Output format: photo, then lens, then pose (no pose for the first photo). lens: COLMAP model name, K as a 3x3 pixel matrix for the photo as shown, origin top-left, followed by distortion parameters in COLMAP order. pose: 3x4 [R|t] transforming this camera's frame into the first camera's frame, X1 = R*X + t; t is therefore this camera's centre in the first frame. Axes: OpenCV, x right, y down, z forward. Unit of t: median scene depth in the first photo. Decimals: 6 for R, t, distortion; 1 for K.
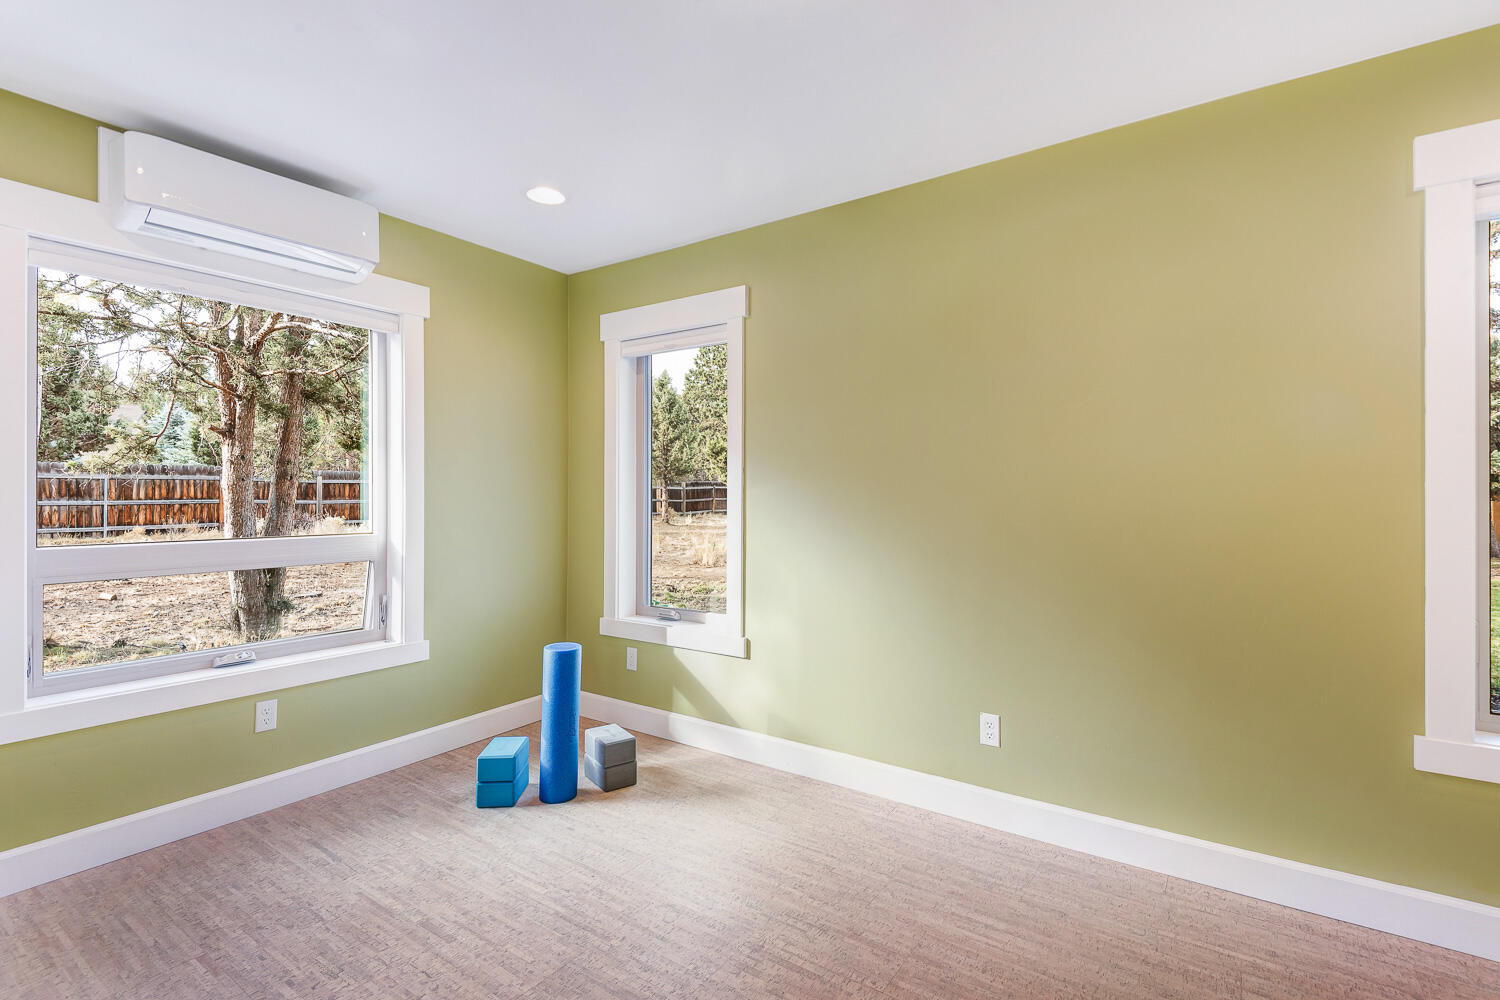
lens RADIAL K [[705.1, 0, 750.0], [0, 705.1, 500.0], [0, 0, 1]] dist [0.032243, -0.018242]
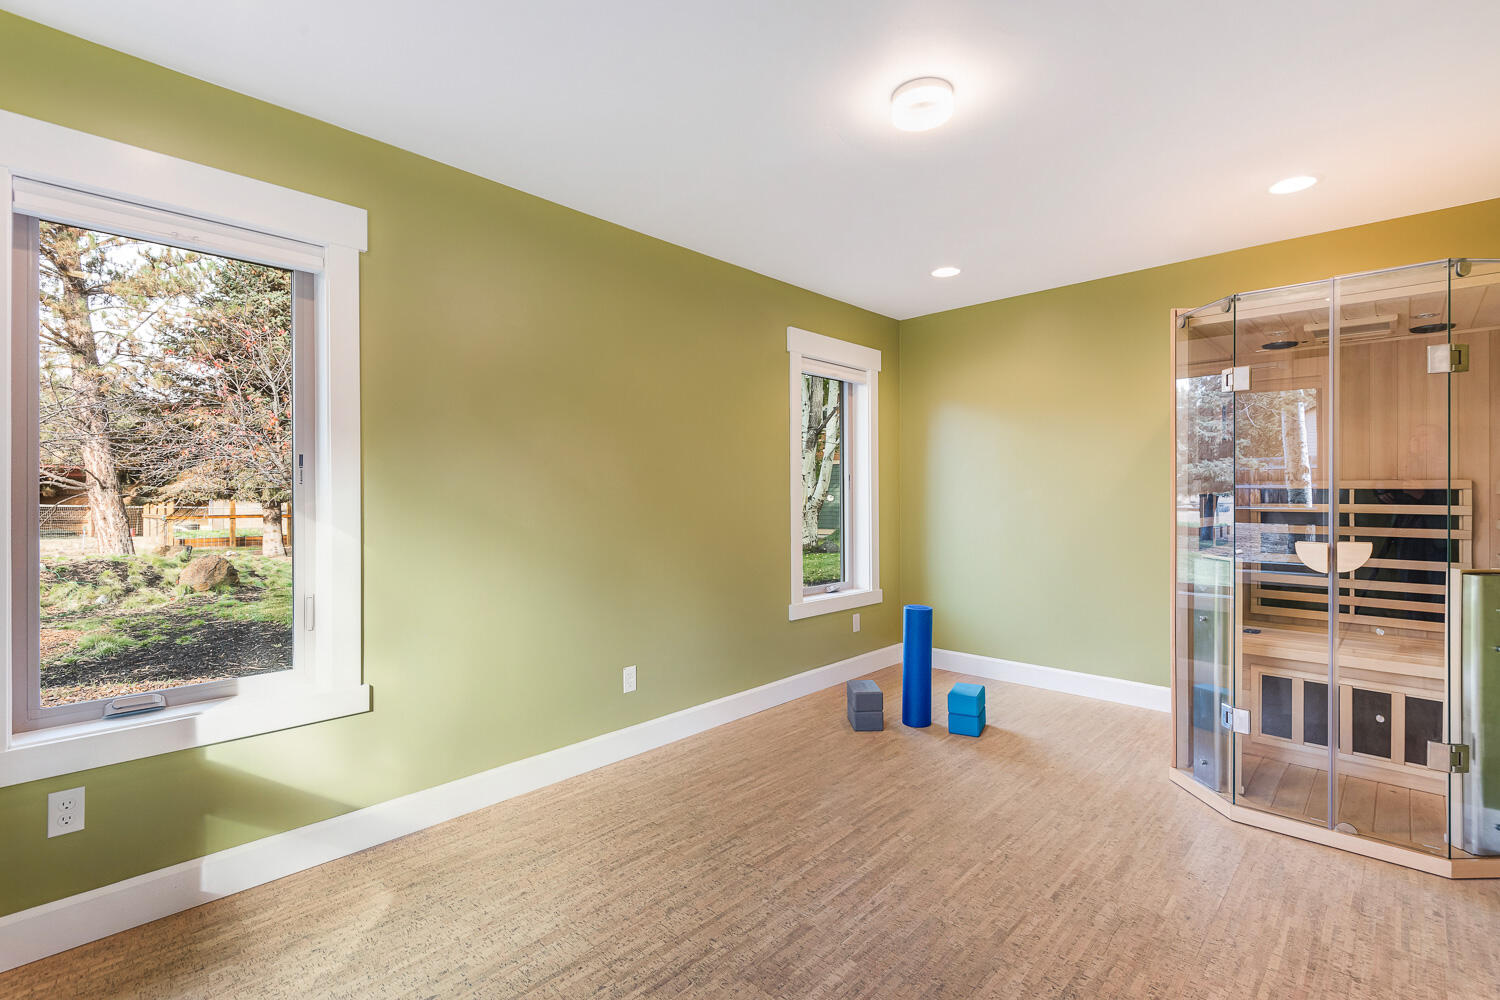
lens RADIAL K [[705.1, 0, 750.0], [0, 705.1, 500.0], [0, 0, 1]] dist [0.032243, -0.018242]
pose [[0.135314, -0.010920, 0.990743, -1.000771], [0.012168, 0.999882, 0.009359, -0.005371], [-0.990728, 0.010789, 0.135431, 0.704010]]
